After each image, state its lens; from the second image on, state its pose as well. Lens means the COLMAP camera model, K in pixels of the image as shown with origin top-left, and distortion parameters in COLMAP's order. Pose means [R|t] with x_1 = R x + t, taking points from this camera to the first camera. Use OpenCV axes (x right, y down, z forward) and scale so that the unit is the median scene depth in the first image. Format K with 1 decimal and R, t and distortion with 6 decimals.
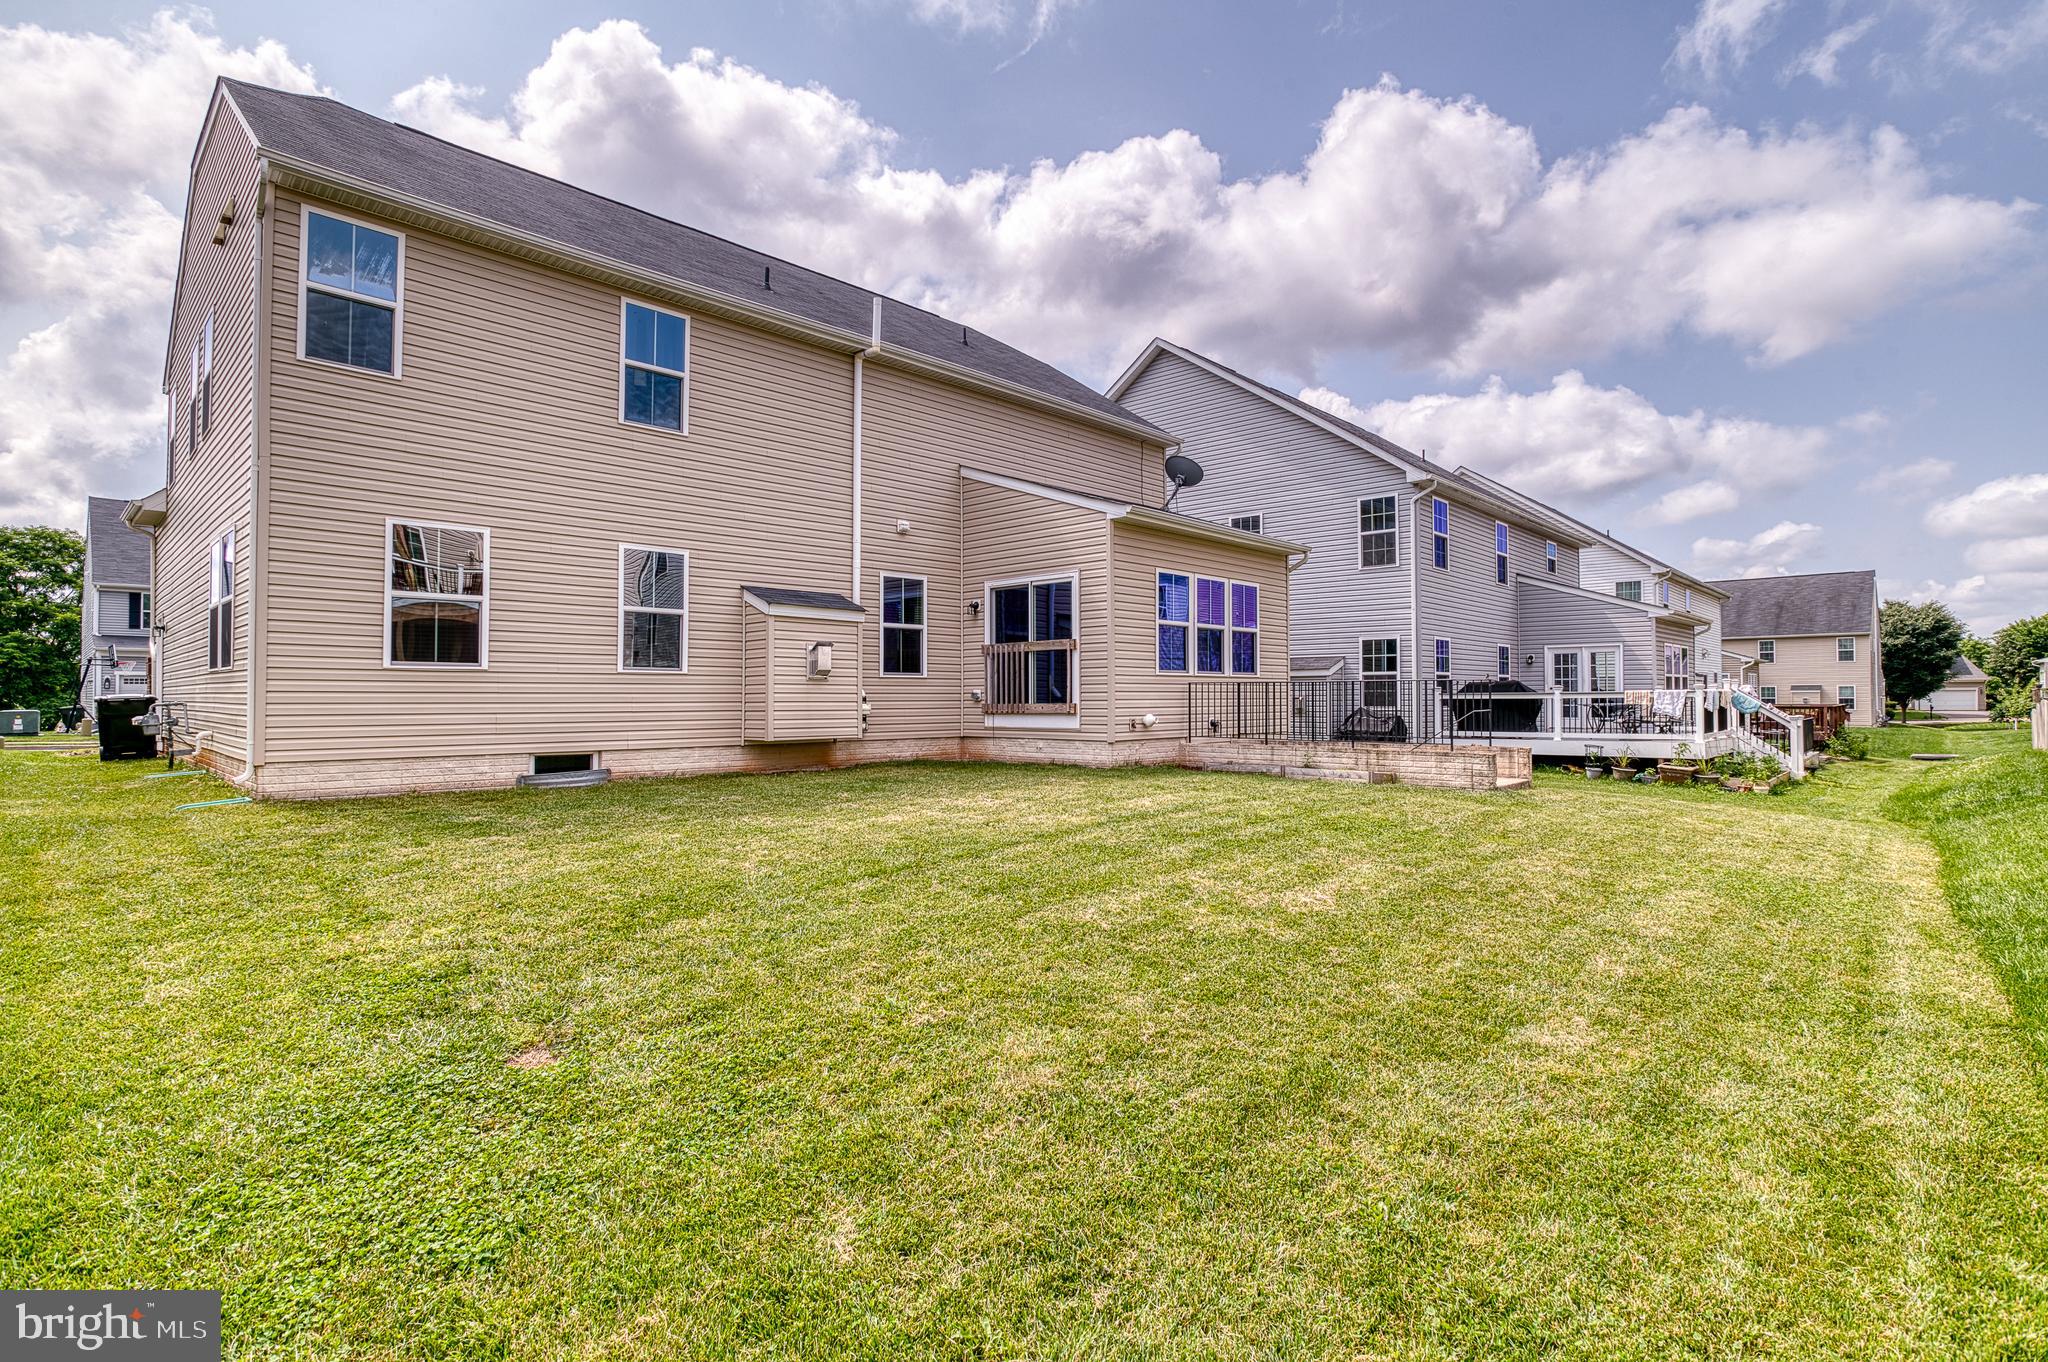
lens RADIAL K [[979.7, 0, 1024.0], [0, 979.7, 681.0], [0, 0, 1]] dist [-0.045131, 0.000566]
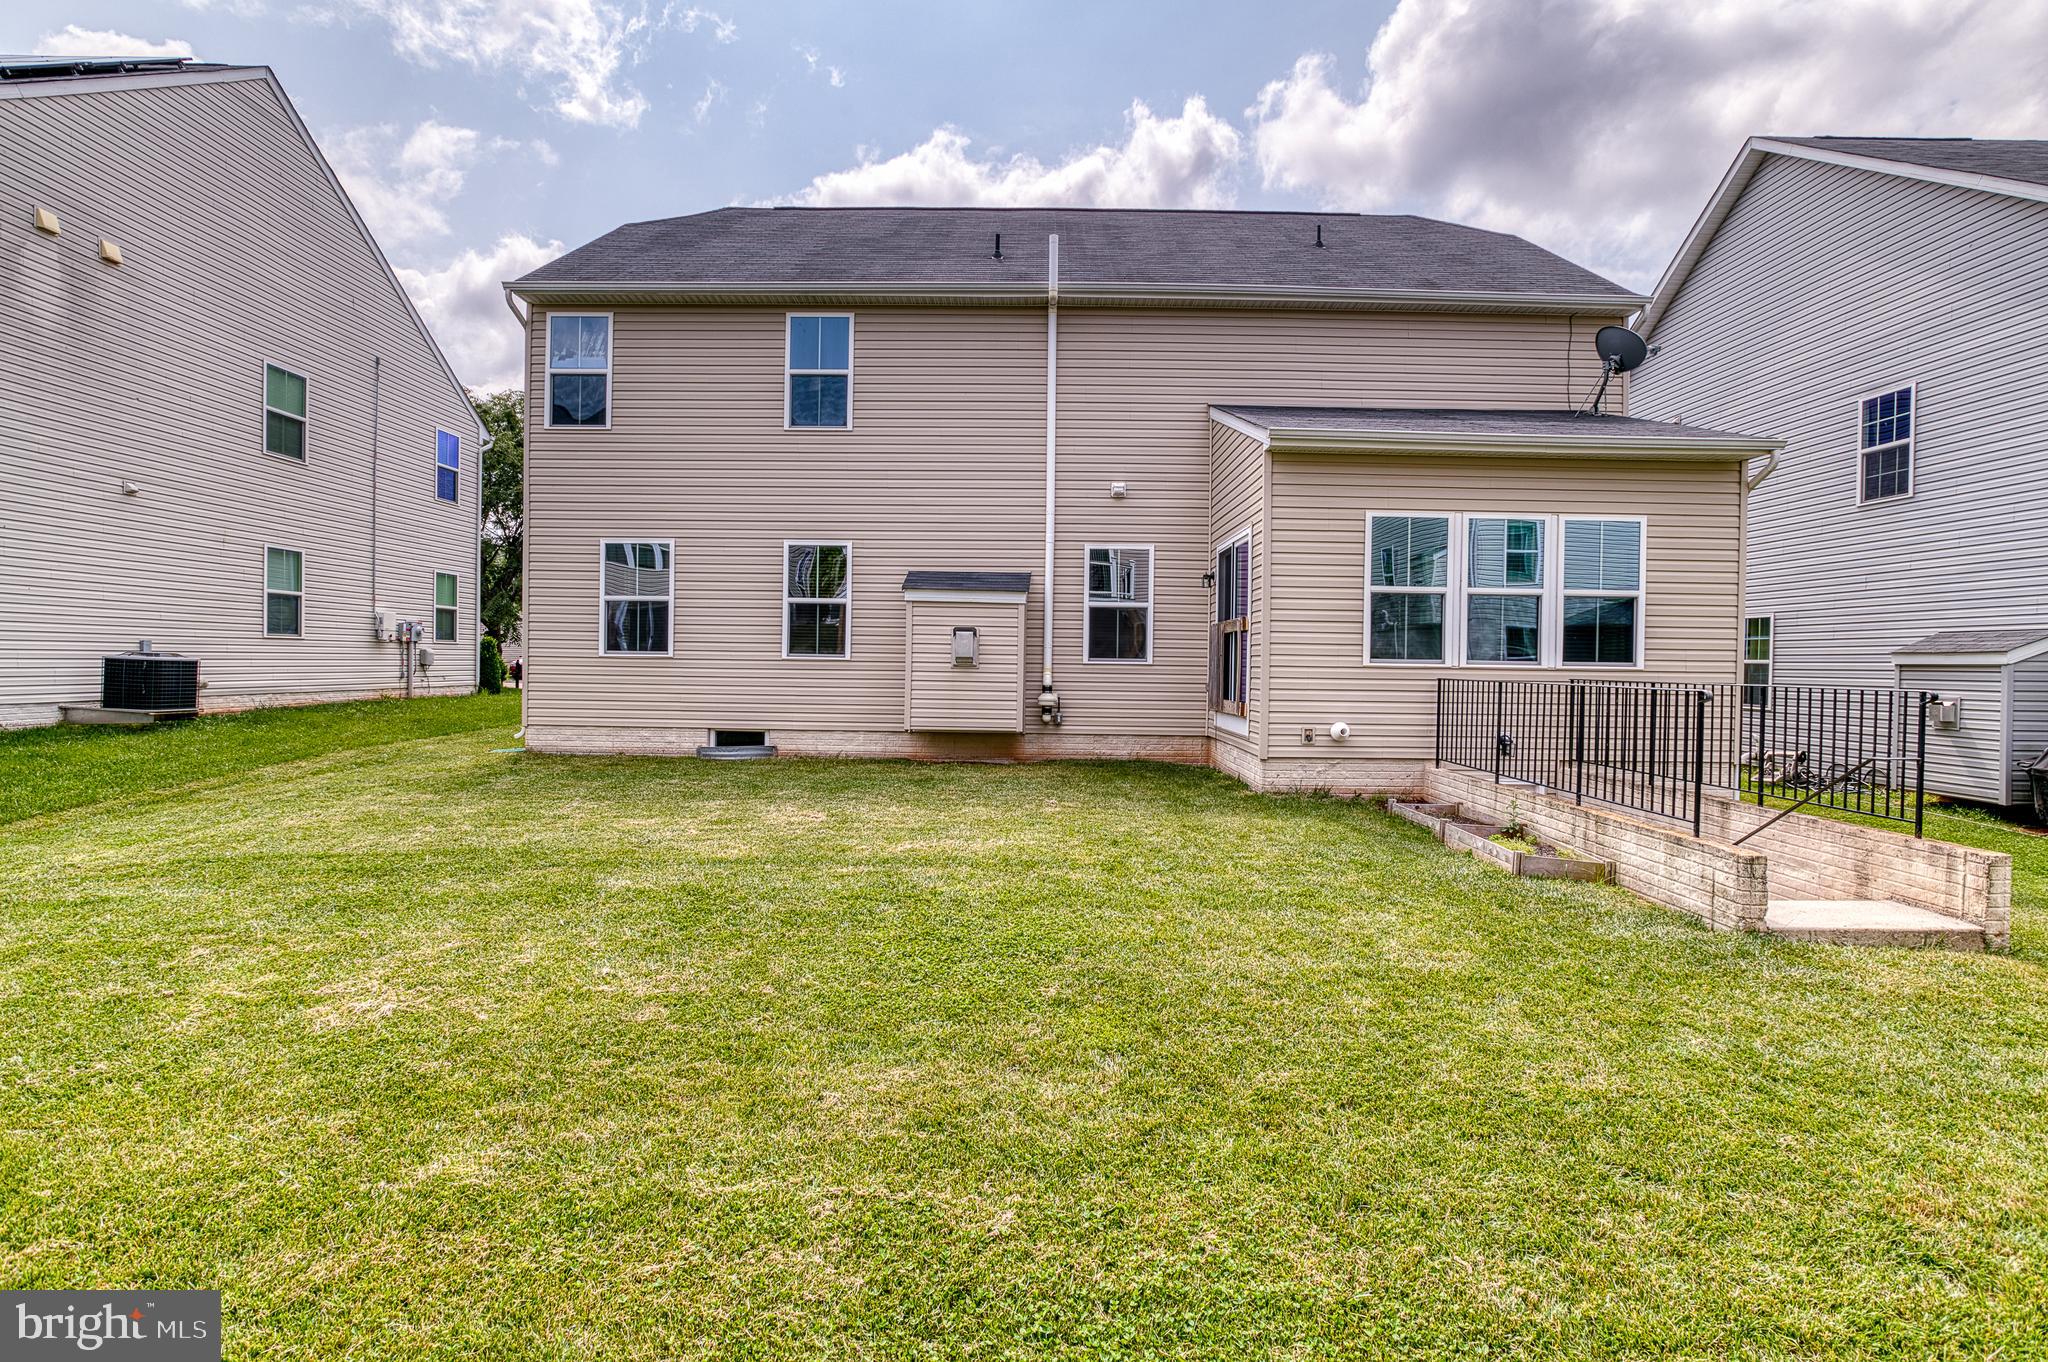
lens RADIAL K [[979.7, 0, 1024.0], [0, 979.7, 681.0], [0, 0, 1]] dist [-0.045131, 0.000566]
pose [[0.689366, 0.026709, -0.723920, 0.537240], [-0.003589, 0.999434, 0.033456, -0.020708], [0.724404, -0.020466, 0.689072, 0.408853]]
